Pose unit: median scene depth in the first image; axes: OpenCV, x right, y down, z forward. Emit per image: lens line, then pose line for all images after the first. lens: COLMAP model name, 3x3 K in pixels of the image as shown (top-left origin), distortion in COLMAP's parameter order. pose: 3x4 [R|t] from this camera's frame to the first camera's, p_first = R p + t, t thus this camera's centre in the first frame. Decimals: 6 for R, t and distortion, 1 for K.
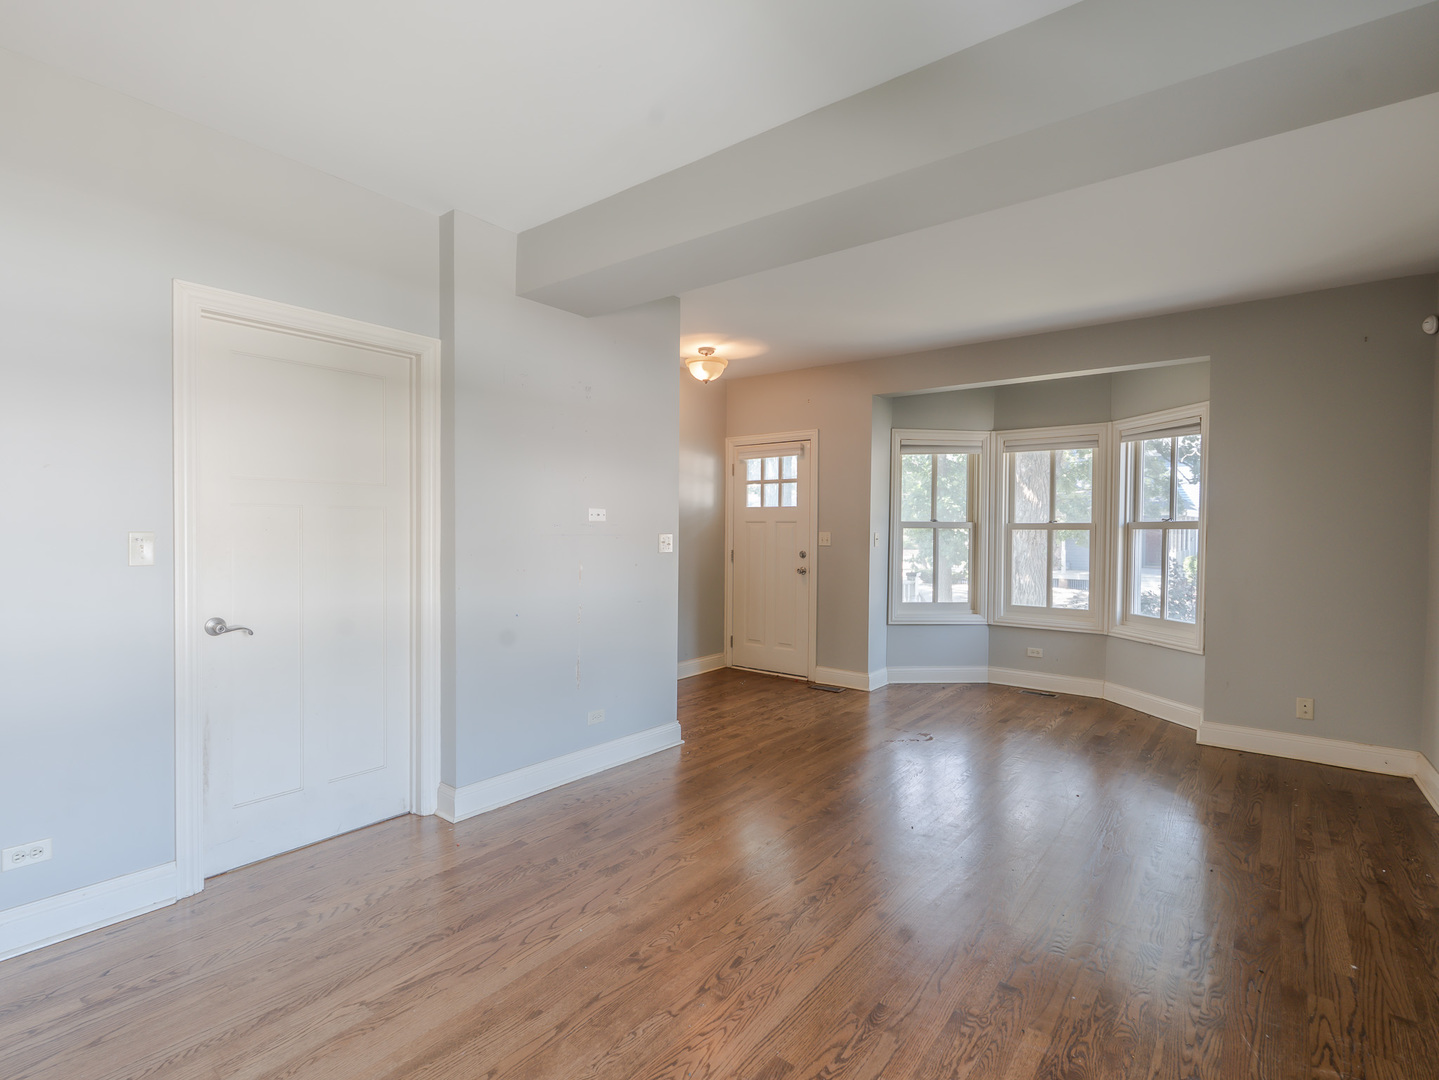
lens RADIAL K [[703.7, 0, 719.5], [0, 703.7, 540.0], [0, 0, 1]] dist [-0.002035, -0.000093]
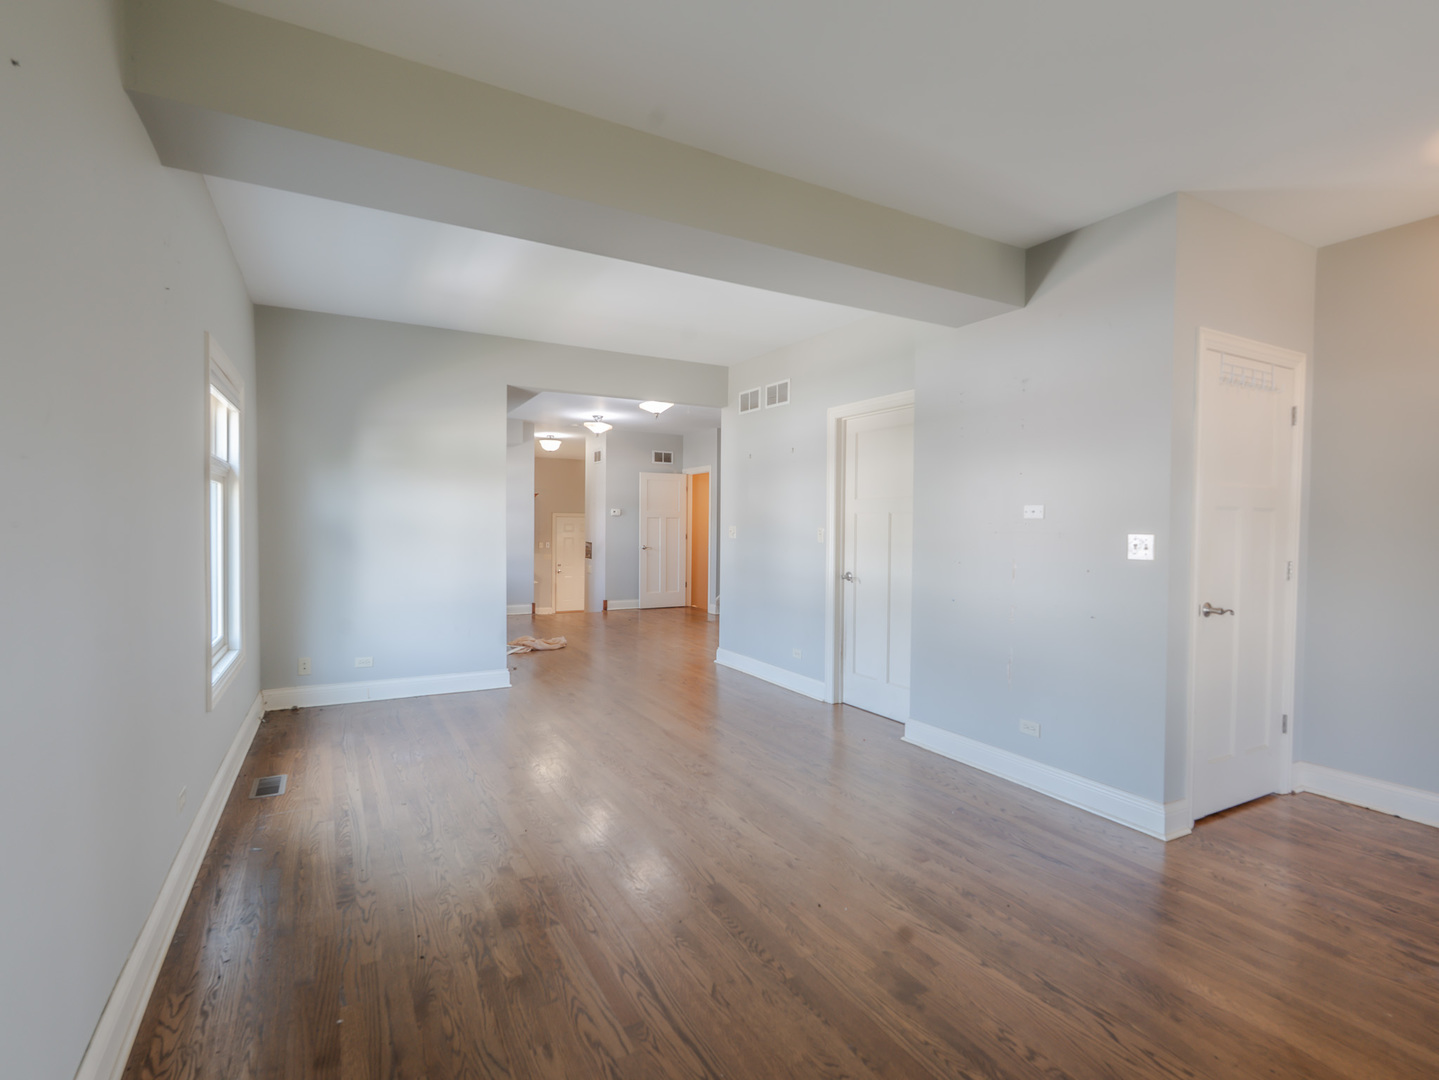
lens RADIAL K [[703.7, 0, 719.5], [0, 703.7, 540.0], [0, 0, 1]] dist [-0.002035, -0.000093]
pose [[-0.380573, 0.010305, -0.924693, 0.669160], [-0.026300, 0.999413, 0.021962, -0.006146], [0.924377, 0.032677, -0.380079, 0.766438]]
